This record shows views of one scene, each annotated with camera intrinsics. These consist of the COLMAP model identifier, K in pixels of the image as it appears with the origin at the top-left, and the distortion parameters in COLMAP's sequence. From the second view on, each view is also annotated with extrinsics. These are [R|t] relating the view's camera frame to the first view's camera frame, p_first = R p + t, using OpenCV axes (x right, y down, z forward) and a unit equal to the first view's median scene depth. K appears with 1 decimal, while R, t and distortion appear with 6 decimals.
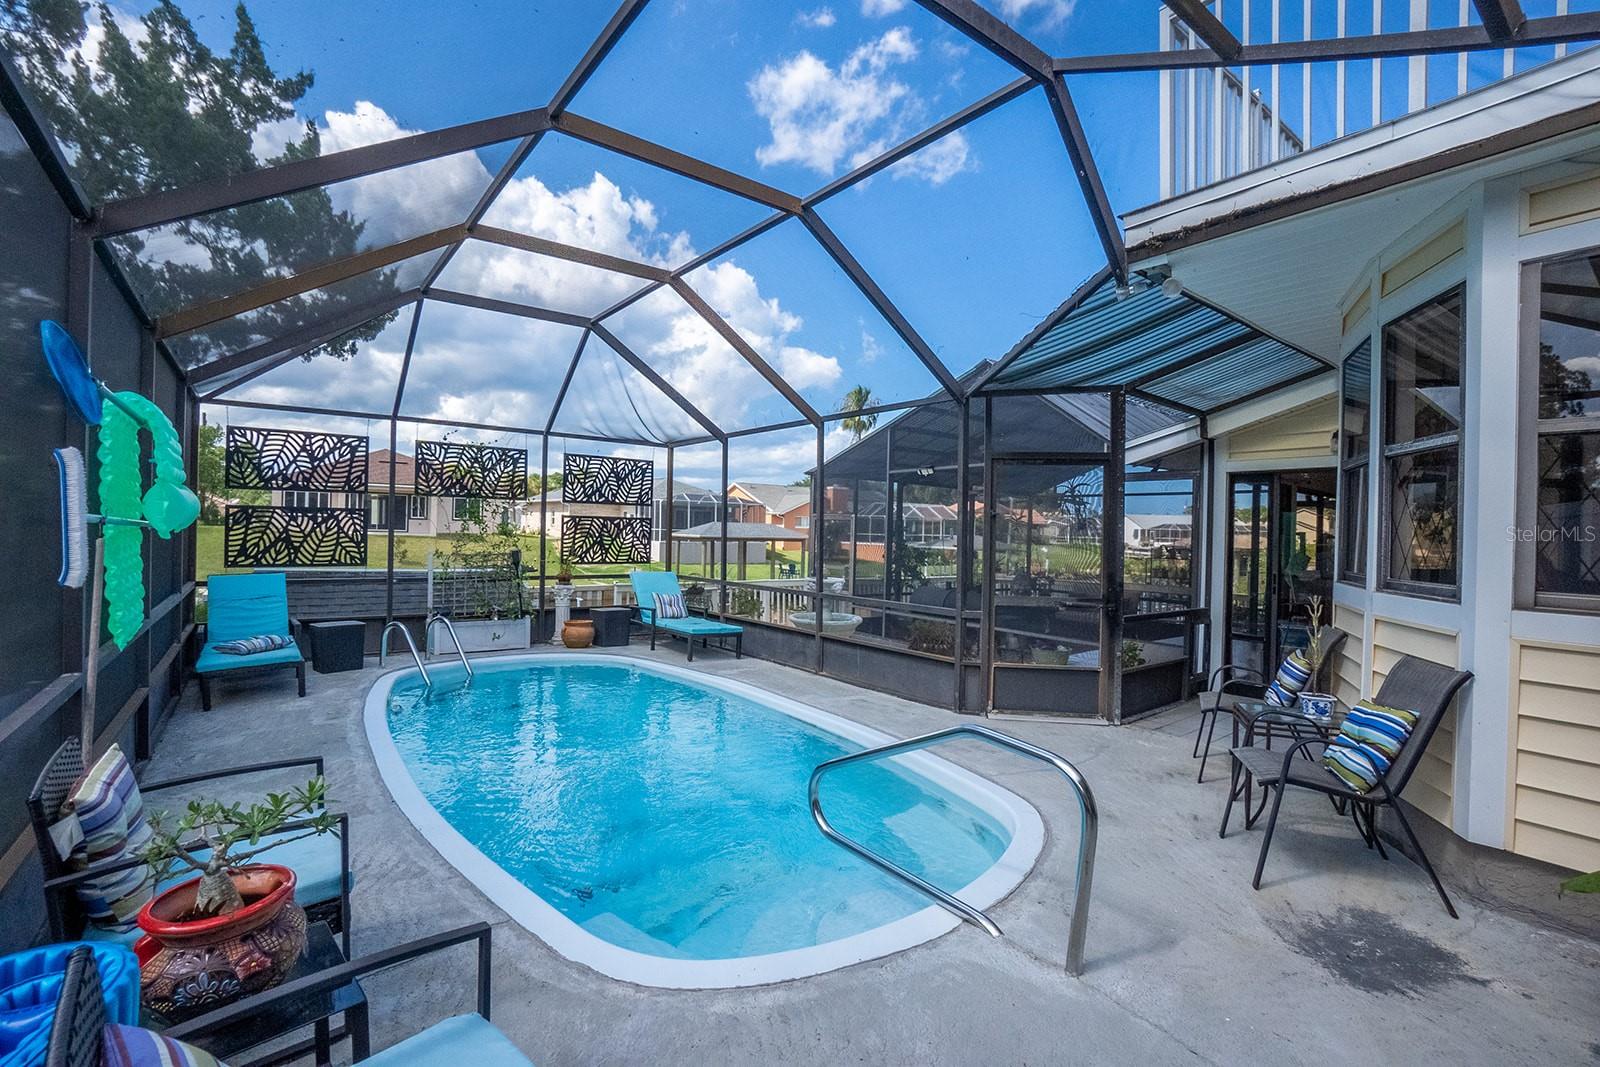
lens RADIAL K [[706.6, 0, 800.0], [0, 706.6, 533.5], [0, 0, 1]] dist [-0.062746, 0.022448]
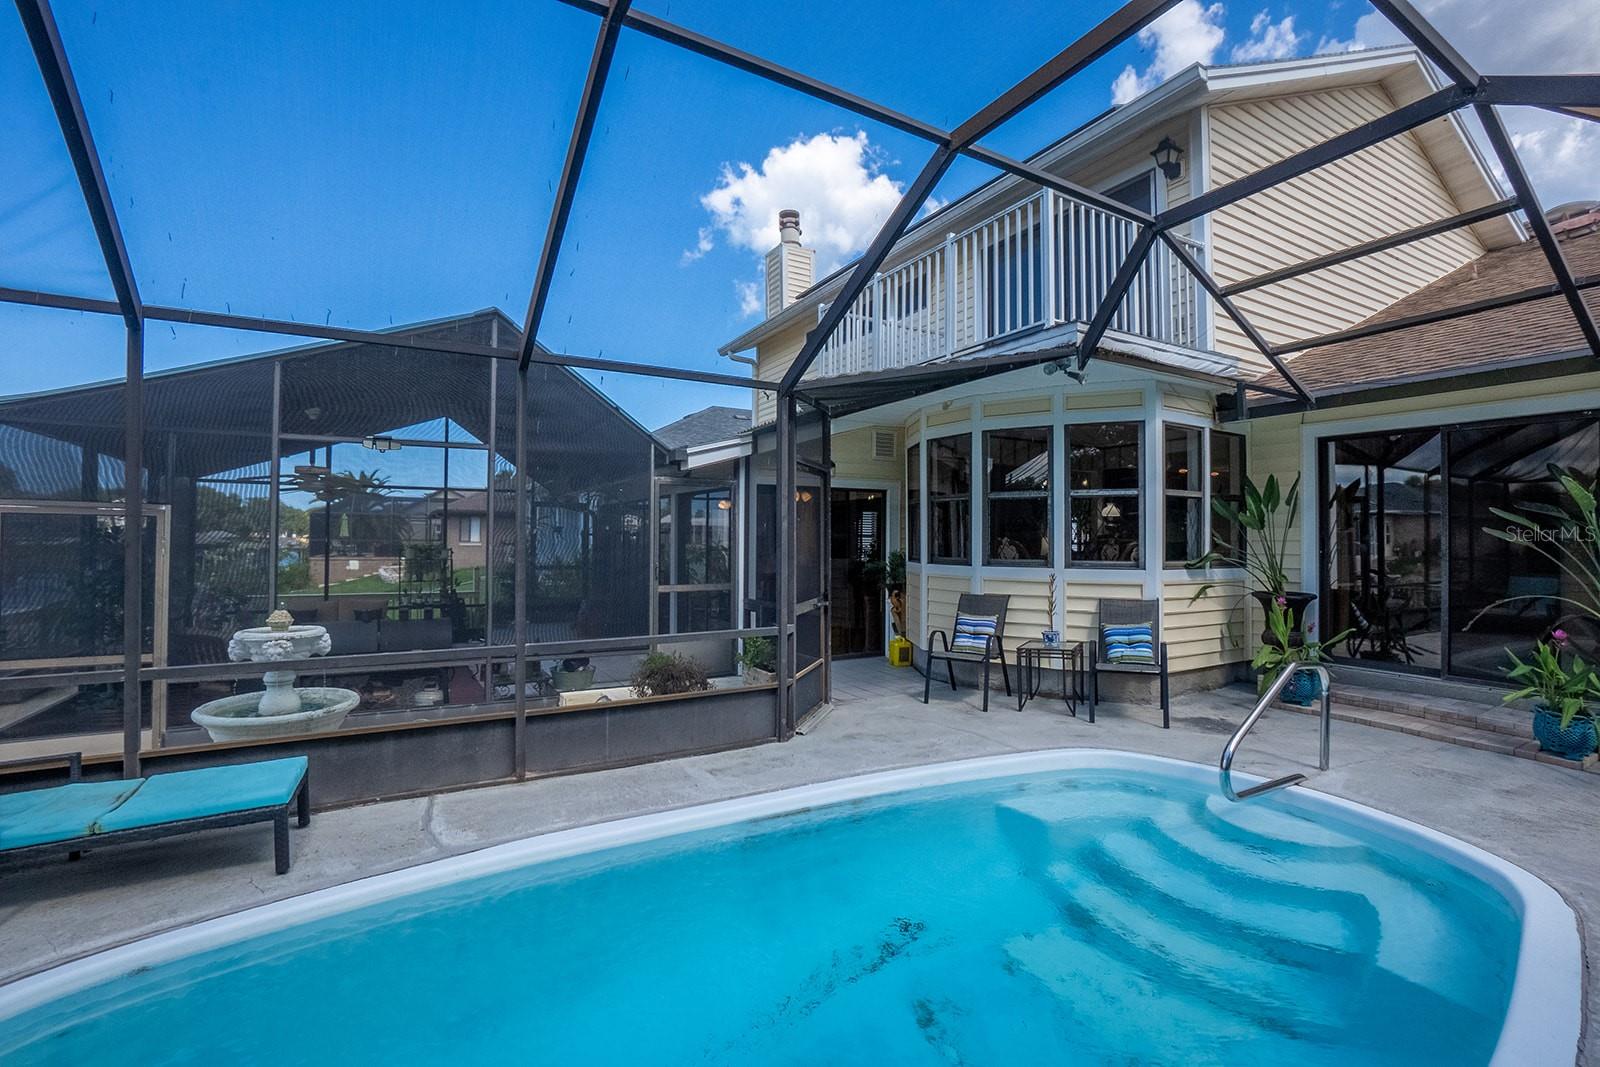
lens RADIAL K [[711.7, 0, 798.0], [0, 711.7, 523.7], [0, 0, 1]] dist [-0.067092, 0.026455]
pose [[0.093193, -0.012183, 0.995574, -0.407061], [-0.014395, 0.999804, 0.013583, -0.016131], [-0.995544, -0.015597, 0.092999, 0.559813]]
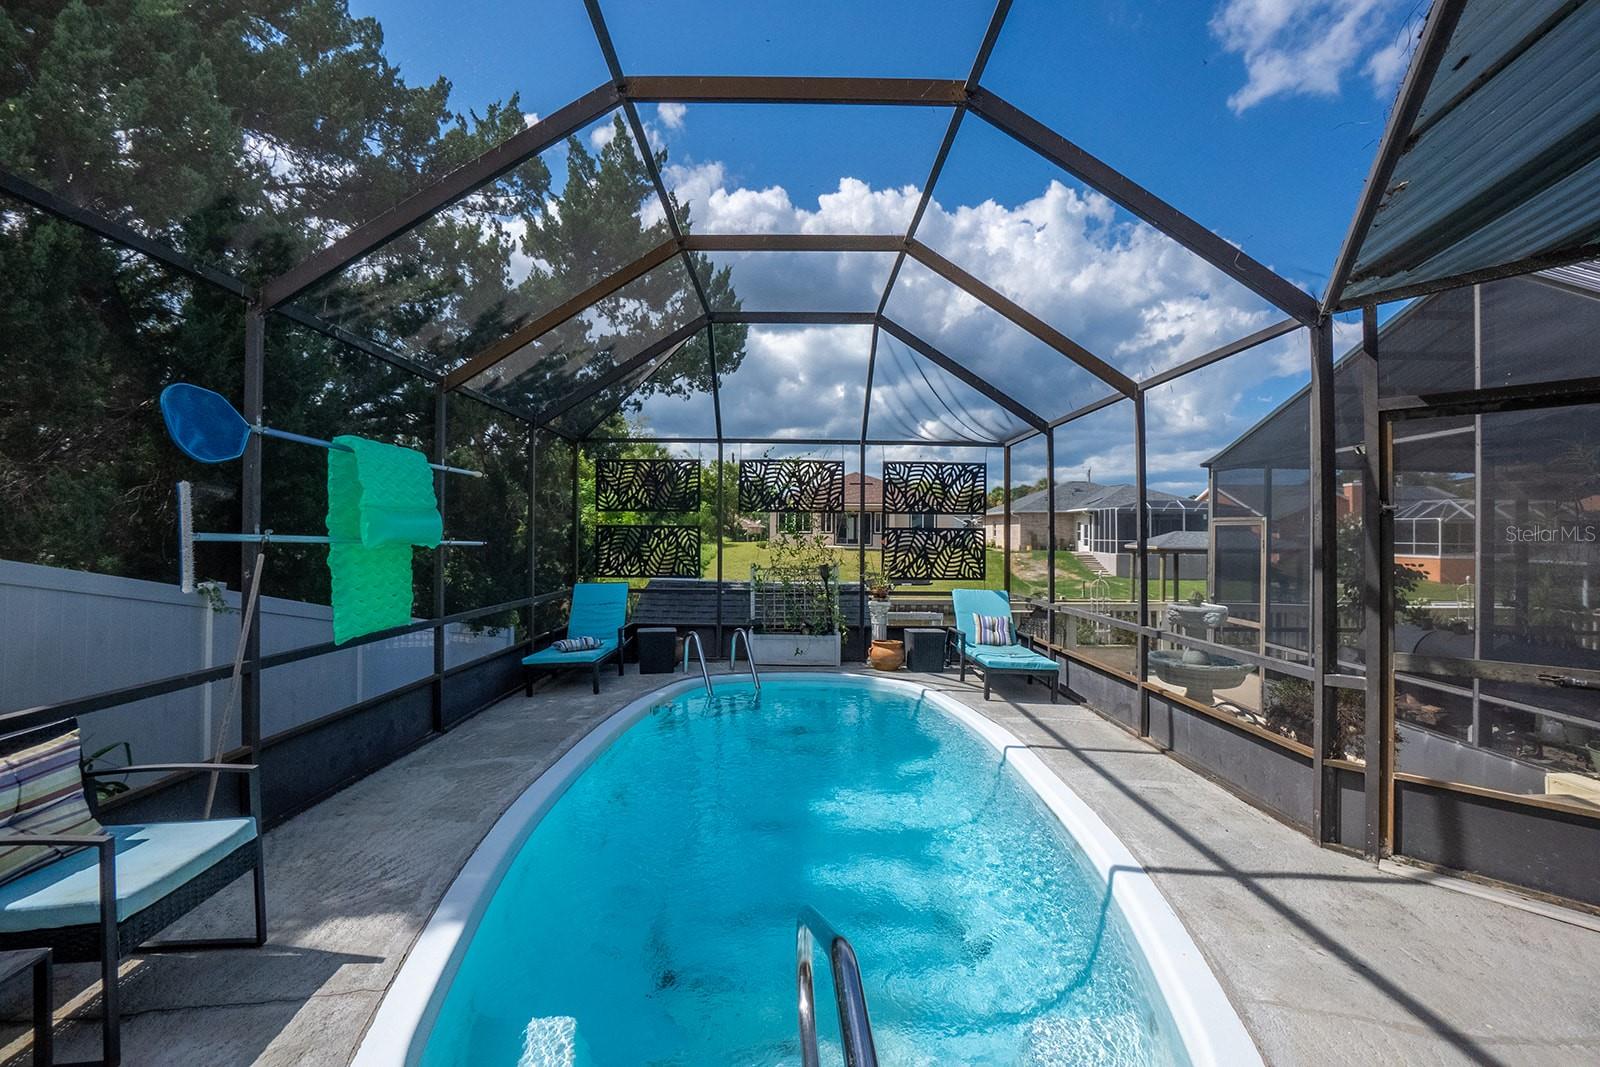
lens RADIAL K [[709.2, 0, 801.9], [0, 709.2, 527.8], [0, 0, 1]] dist [-0.069025, 0.031741]
pose [[0.799356, -0.022507, -0.600436, 0.141886], [0.007416, 0.999592, -0.027596, 0.000149], [0.600812, 0.017606, 0.799197, 0.167741]]
